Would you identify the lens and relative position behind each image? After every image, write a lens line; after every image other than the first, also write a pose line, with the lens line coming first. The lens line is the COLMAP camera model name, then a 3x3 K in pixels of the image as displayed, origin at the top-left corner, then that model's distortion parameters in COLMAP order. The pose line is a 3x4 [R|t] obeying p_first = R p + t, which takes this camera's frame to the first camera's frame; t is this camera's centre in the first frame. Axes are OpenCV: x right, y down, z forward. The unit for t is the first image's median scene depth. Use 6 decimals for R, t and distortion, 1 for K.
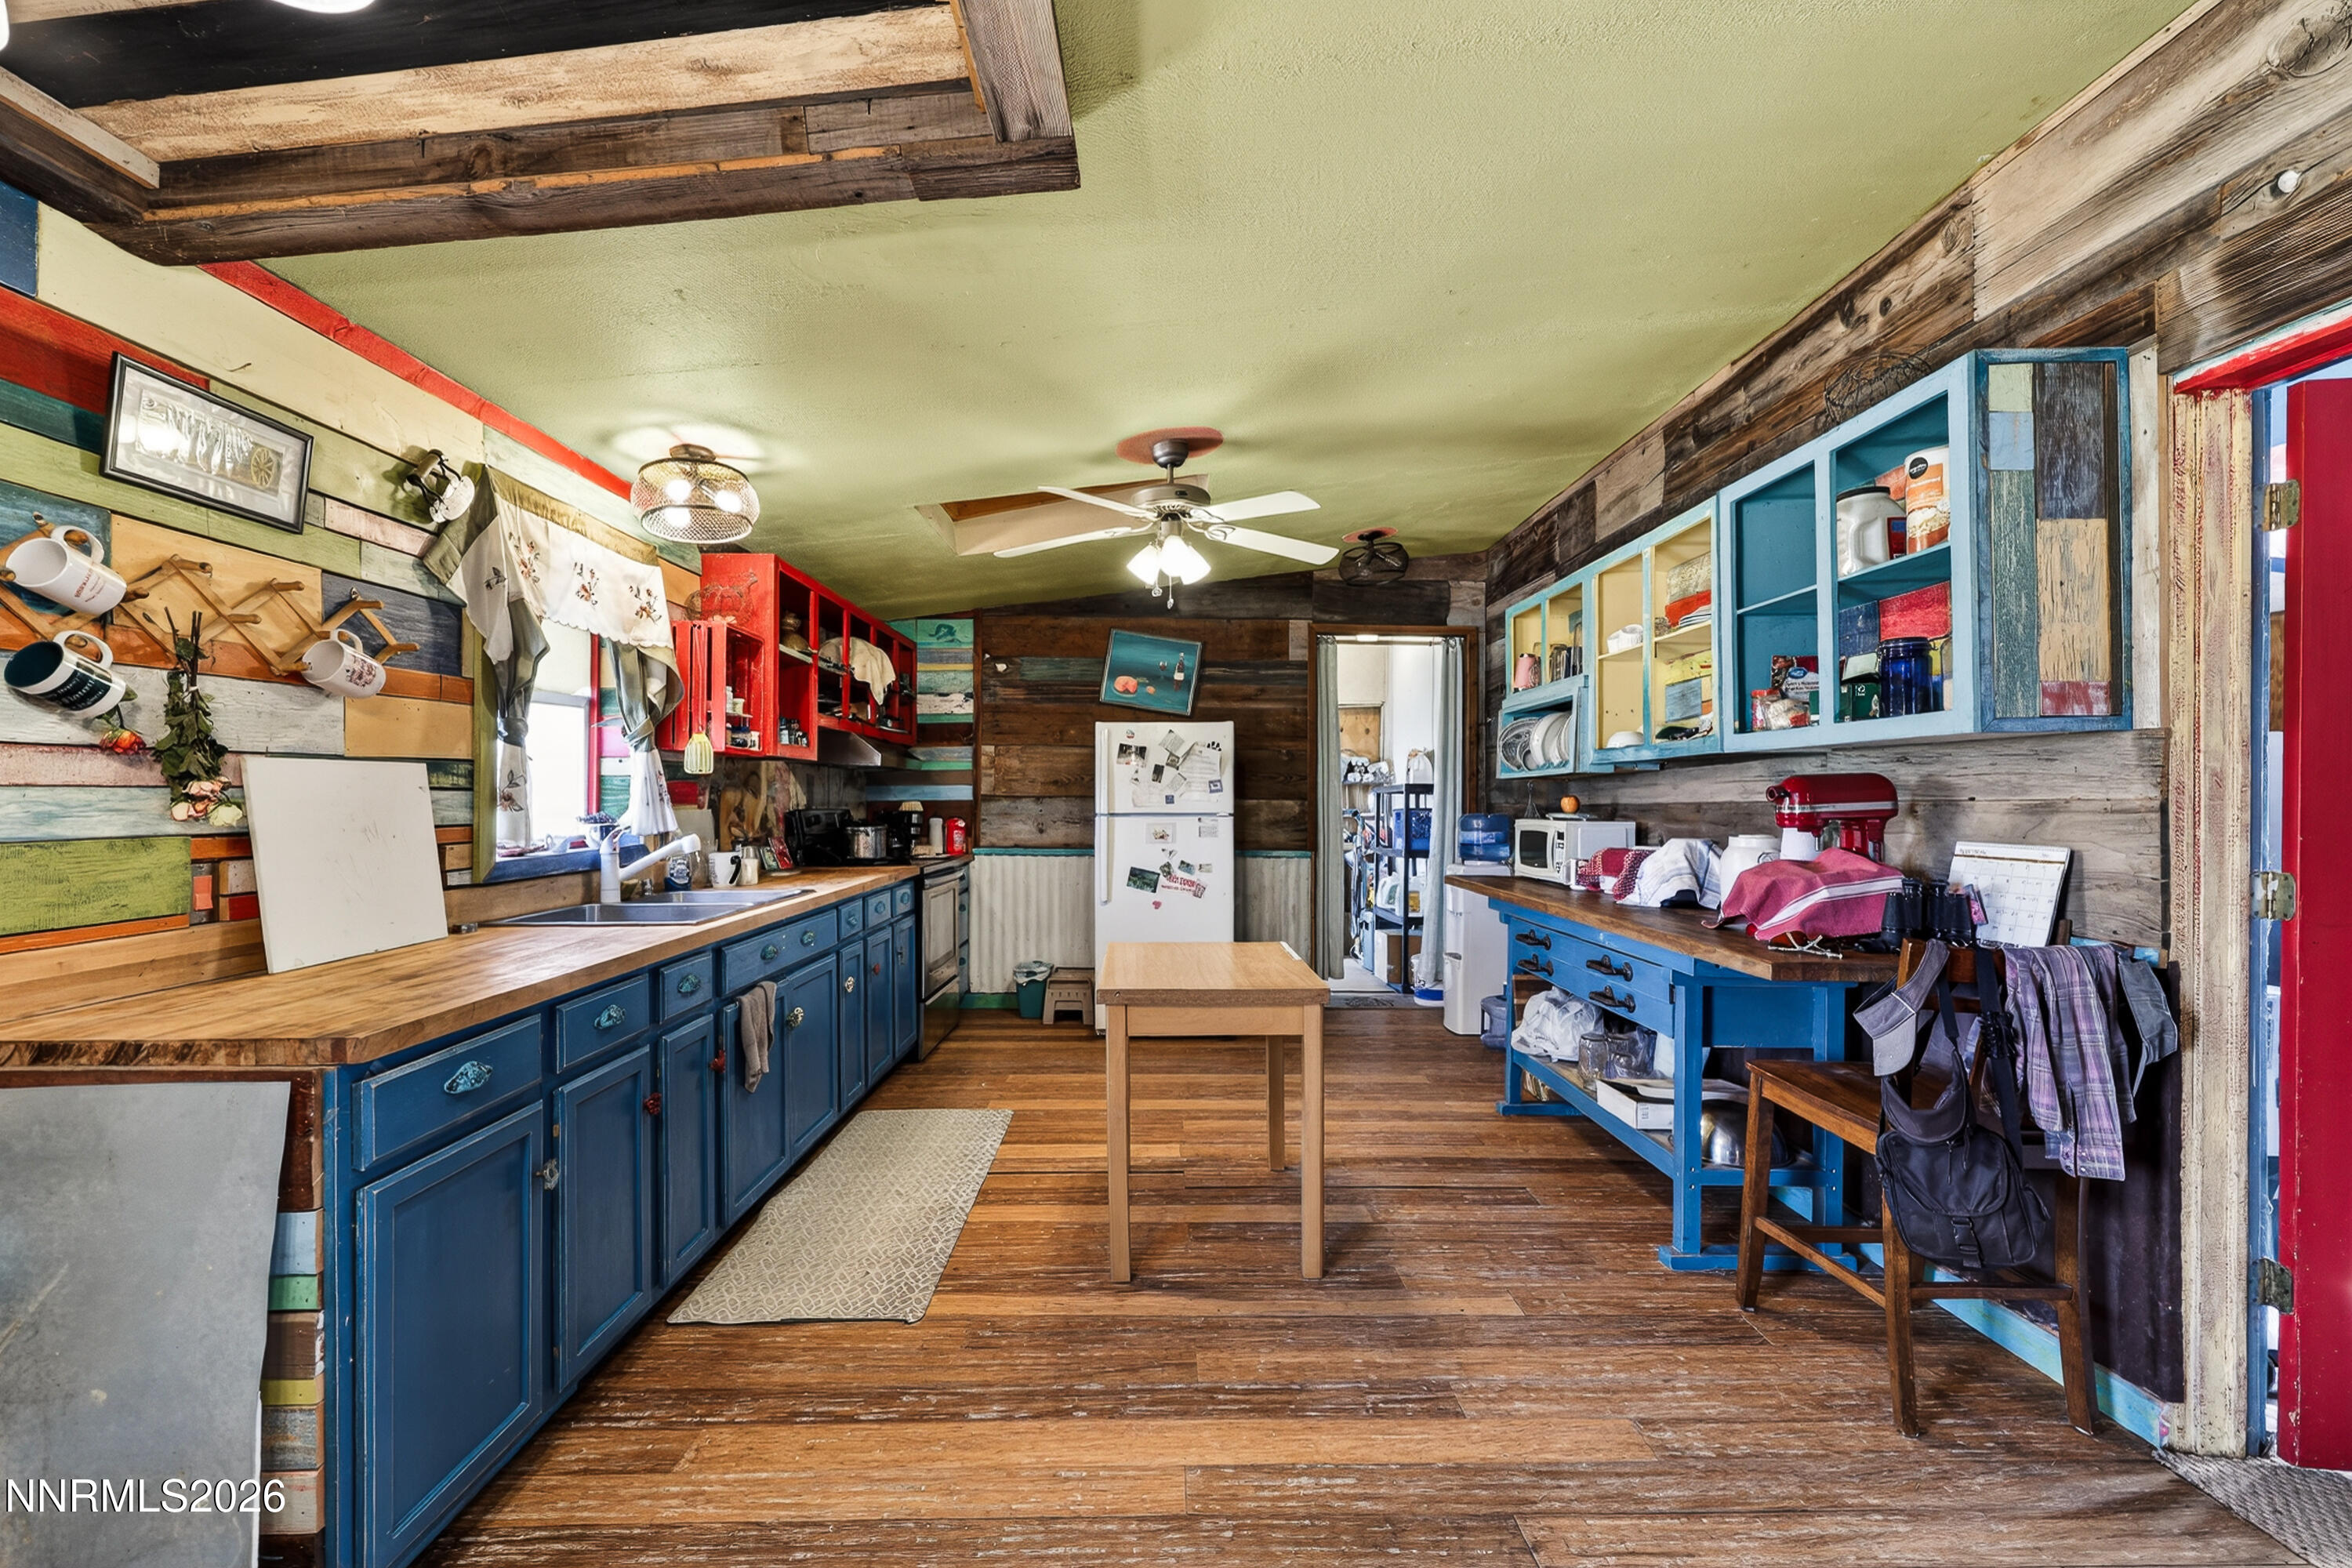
lens RADIAL K [[957.0, 0, 1174.3], [0, 957.0, 792.6], [0, 0, 1]] dist [0.000759, -0.000117]
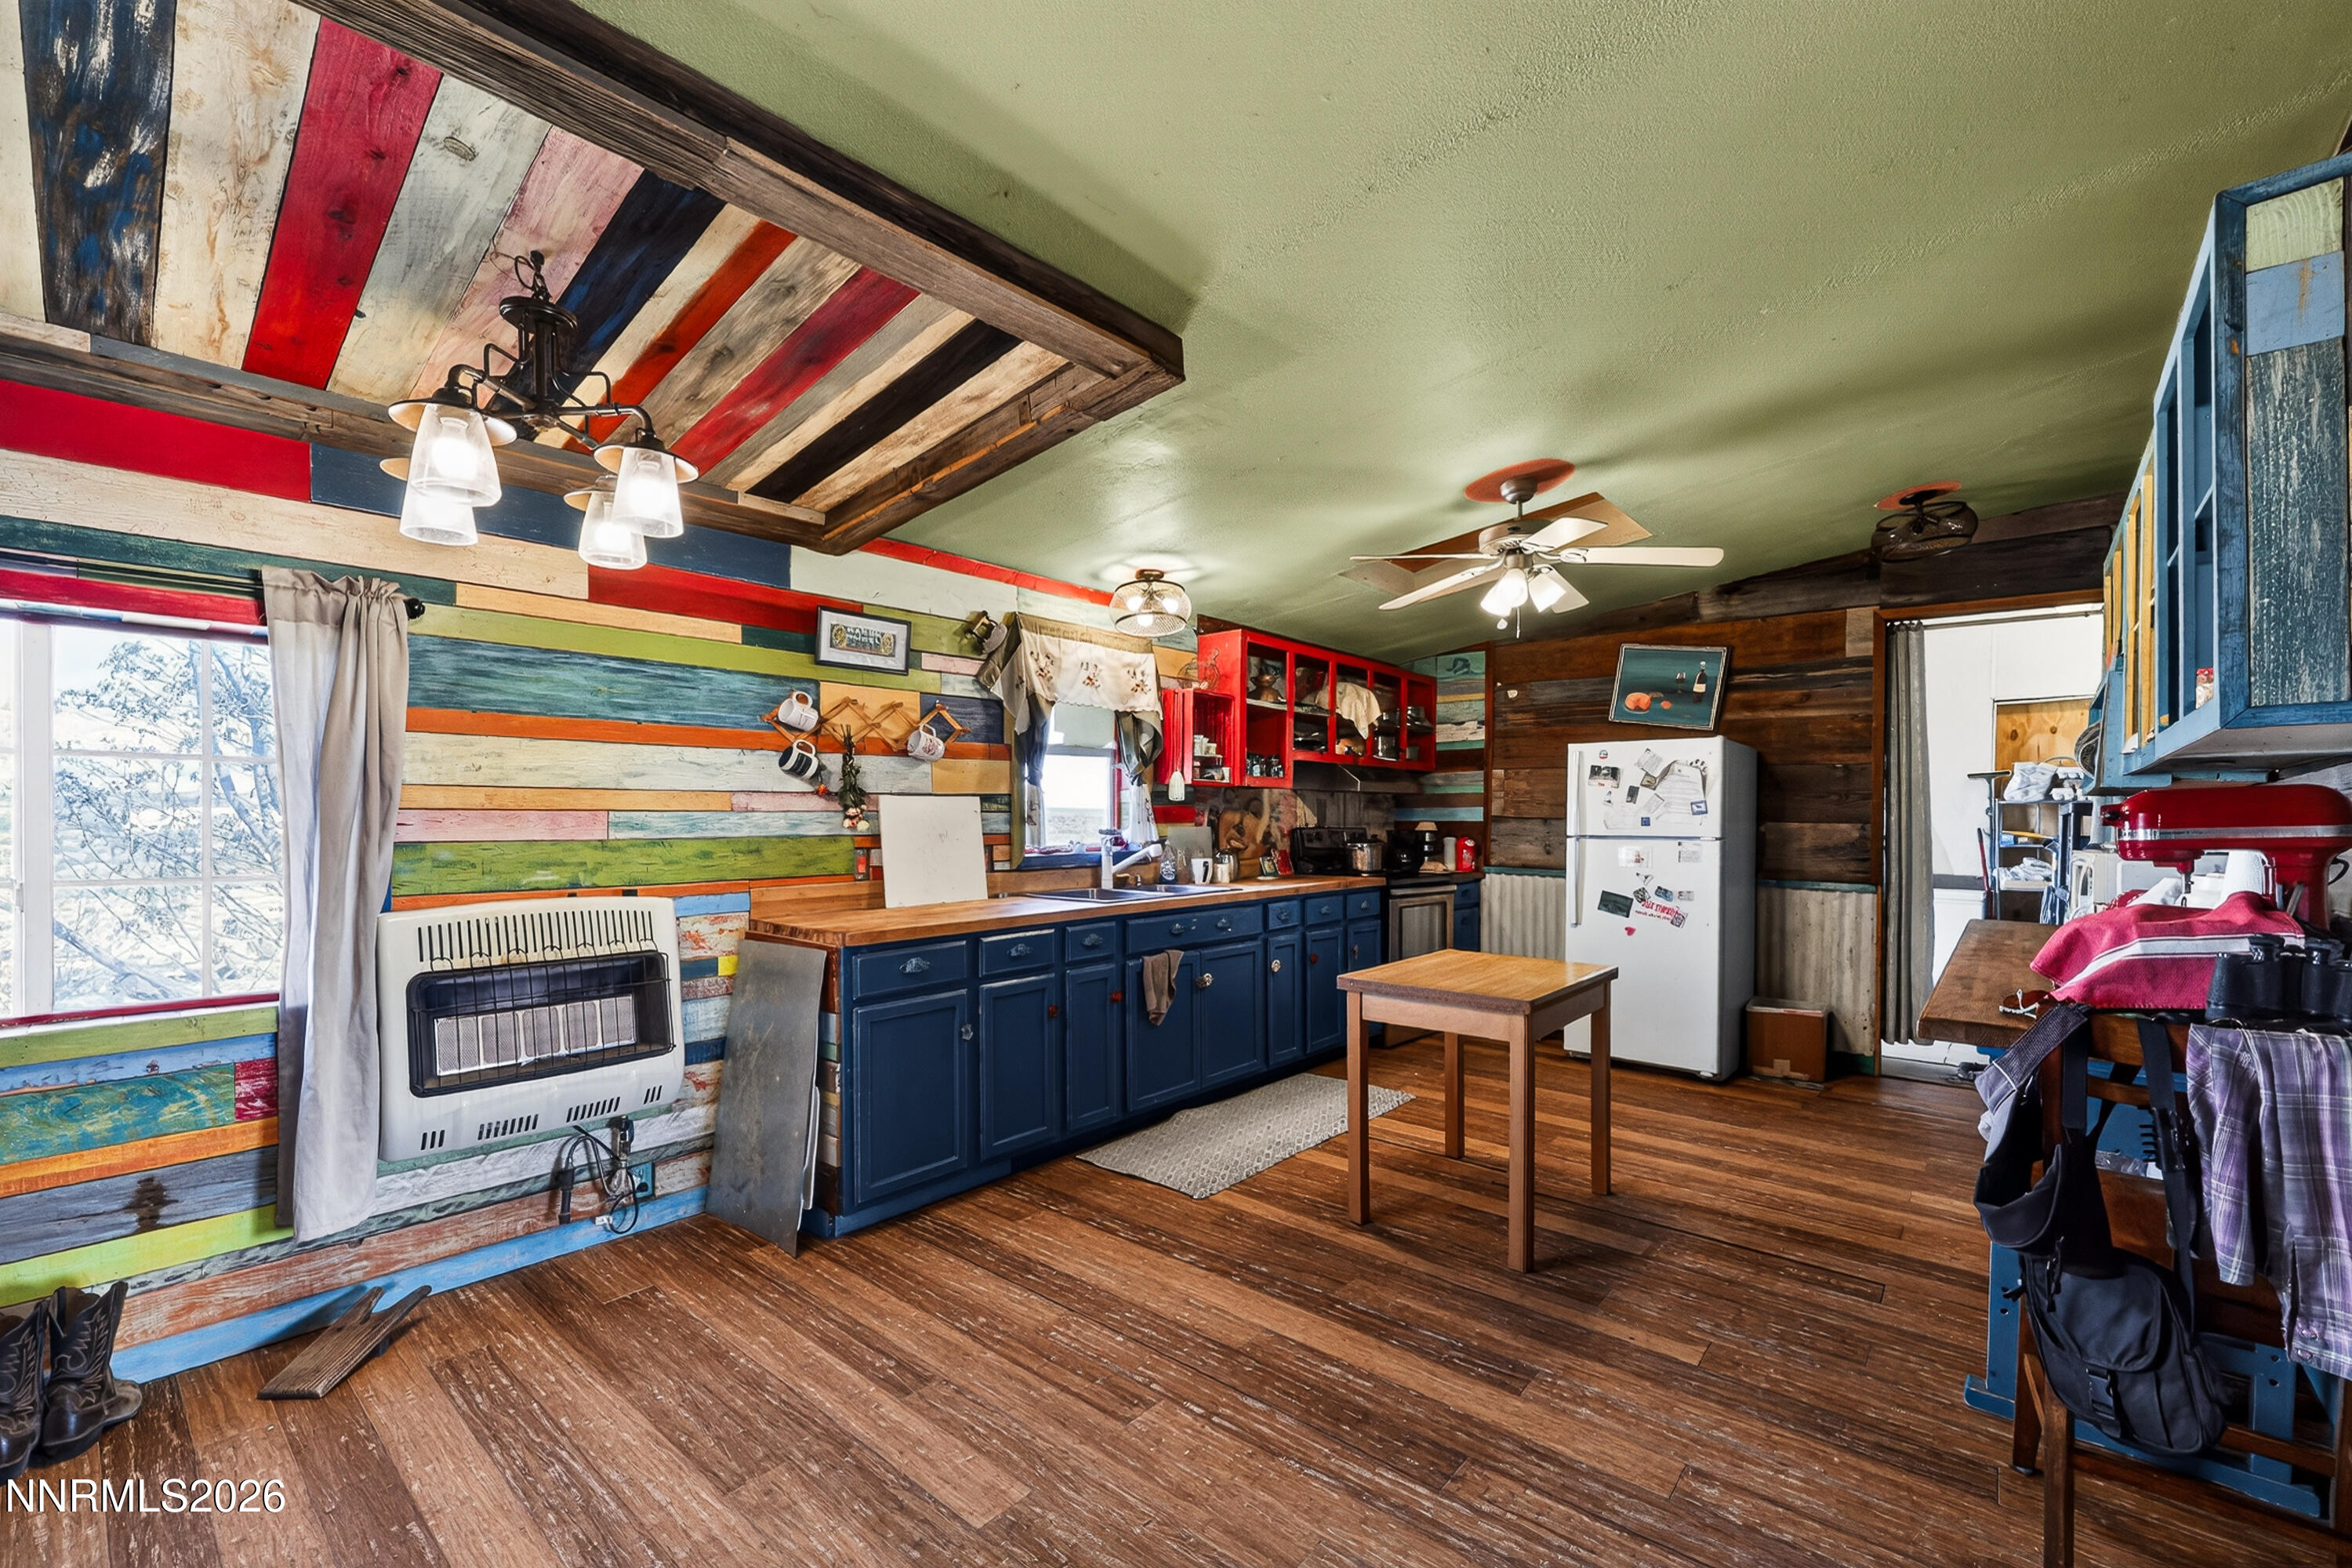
lens RADIAL K [[949.7, 0, 1183.0], [0, 949.7, 824.0], [0, 0, 1]] dist [-0.000525, -0.000002]
pose [[0.755595, 0.006541, -0.655006, 0.526115], [-0.000007, 0.999950, 0.009977, 0.000593], [0.655039, -0.007534, 0.755558, -0.034505]]
